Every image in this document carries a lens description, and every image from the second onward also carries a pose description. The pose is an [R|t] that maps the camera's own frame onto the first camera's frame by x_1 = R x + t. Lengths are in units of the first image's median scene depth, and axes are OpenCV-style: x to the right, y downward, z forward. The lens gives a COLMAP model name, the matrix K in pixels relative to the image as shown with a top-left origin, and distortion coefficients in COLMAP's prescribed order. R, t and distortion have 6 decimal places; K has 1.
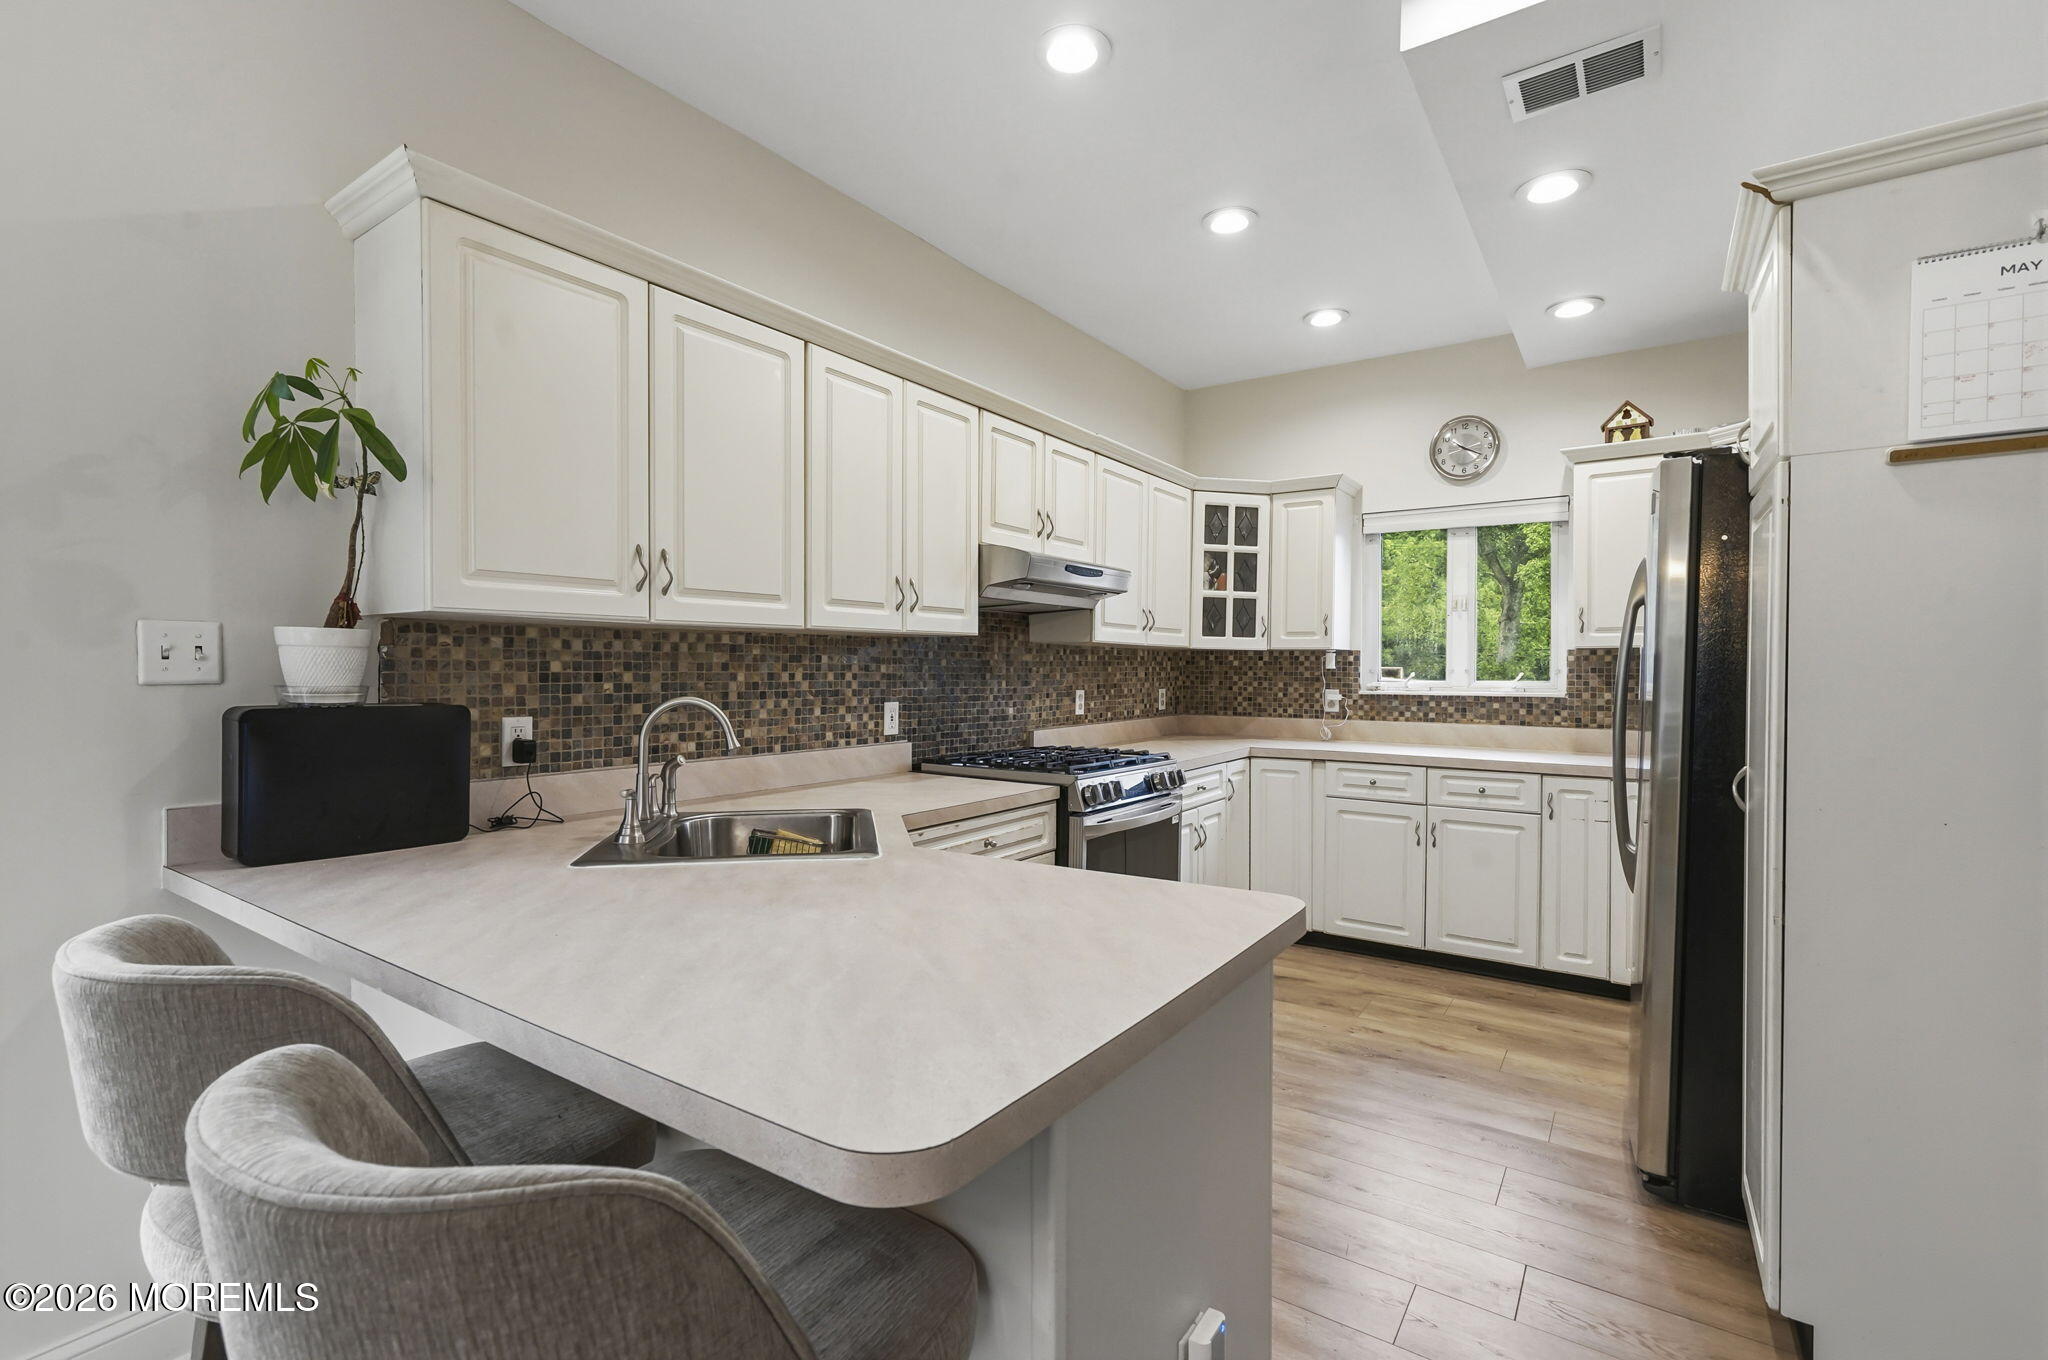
lens RADIAL K [[925.2, 0, 1042.5], [0, 925.2, 684.5], [0, 0, 1]] dist [-0.002787, 0.001283]
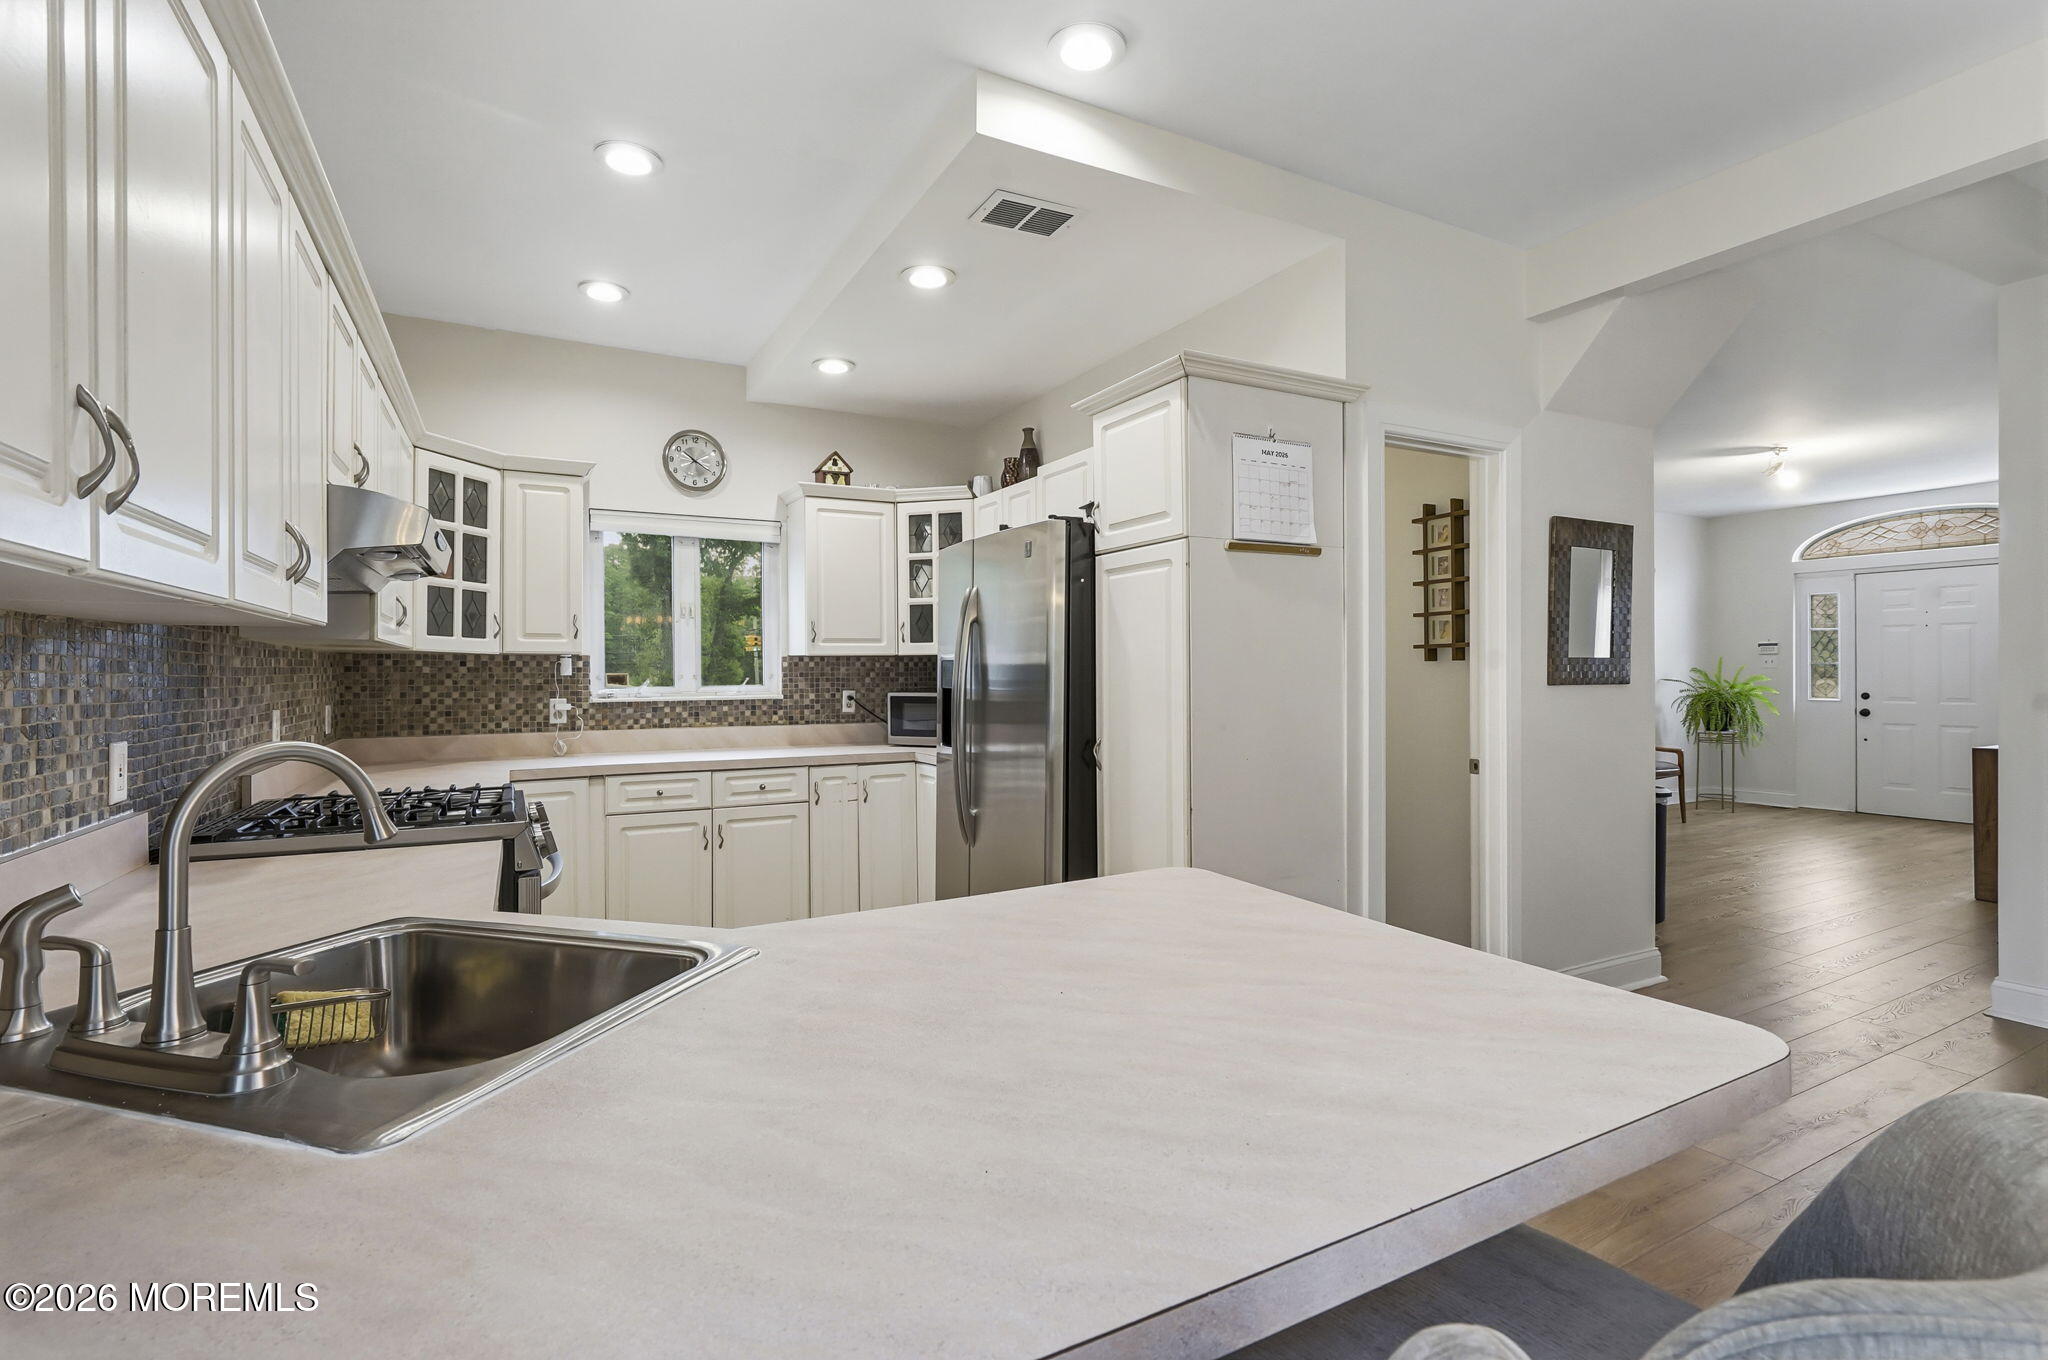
lens RADIAL K [[925.2, 0, 993.1], [0, 925.2, 681.9], [0, 0, 1]] dist [-0.002787, 0.001283]
pose [[0.485764, -0.014517, 0.873969, -0.285413], [0.022326, 0.999742, 0.004197, -0.005528], [-0.873805, 0.017474, 0.485963, 0.207450]]
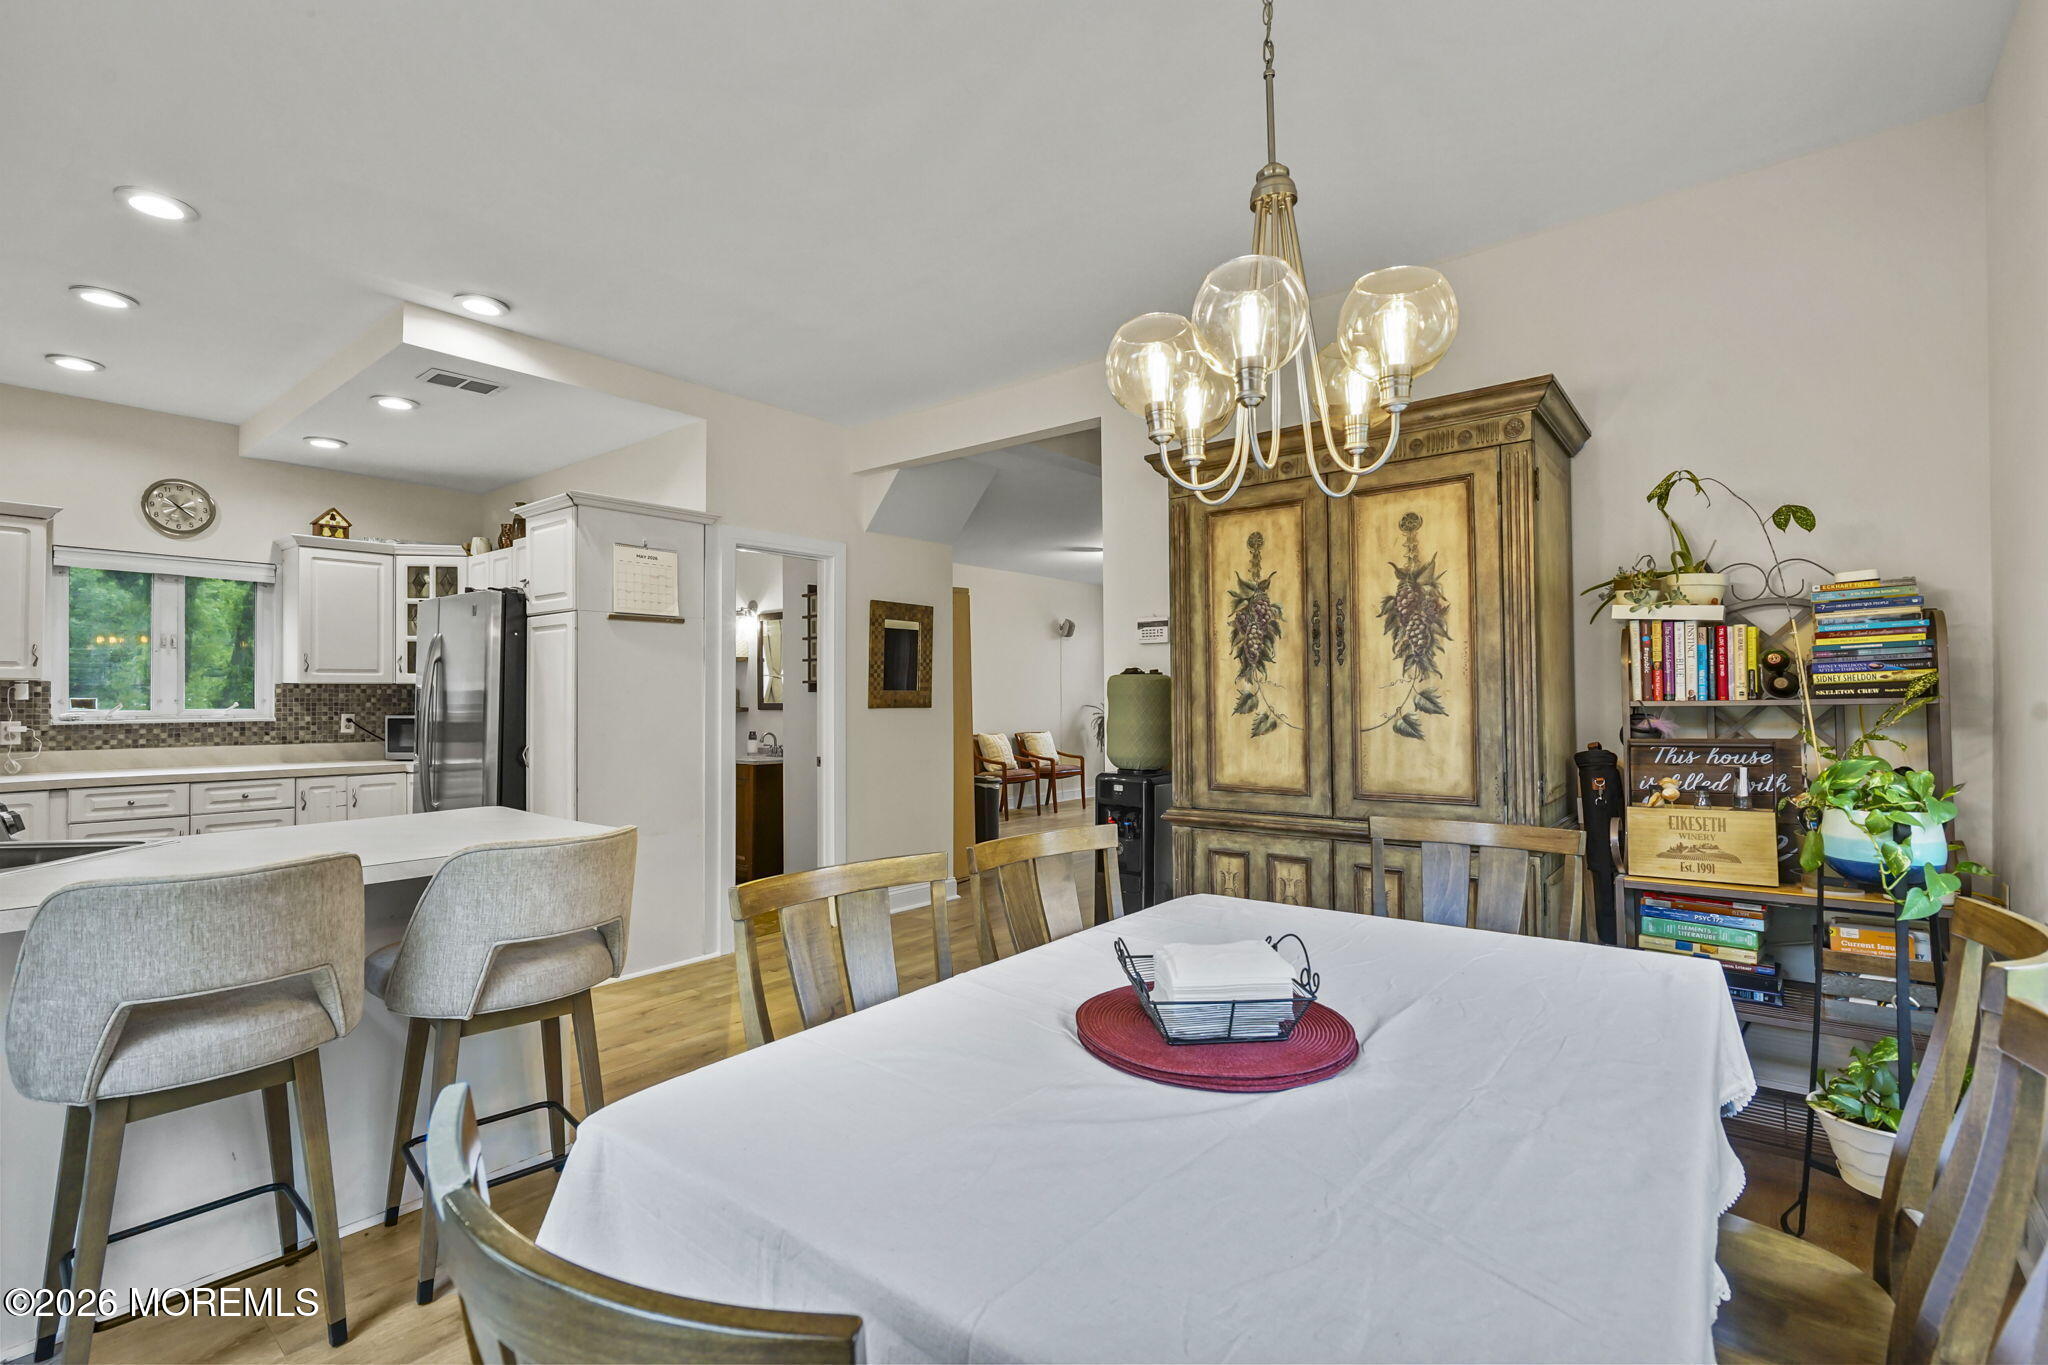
lens RADIAL K [[925.2, 0, 1011.5], [0, 925.2, 690.3], [0, 0, 1]] dist [-0.002787, 0.001283]
pose [[0.103141, 0.005096, 0.994654, -0.572485], [0.019309, 0.999788, -0.007125, 0.000140], [-0.994479, 0.019941, 0.103020, -0.143309]]
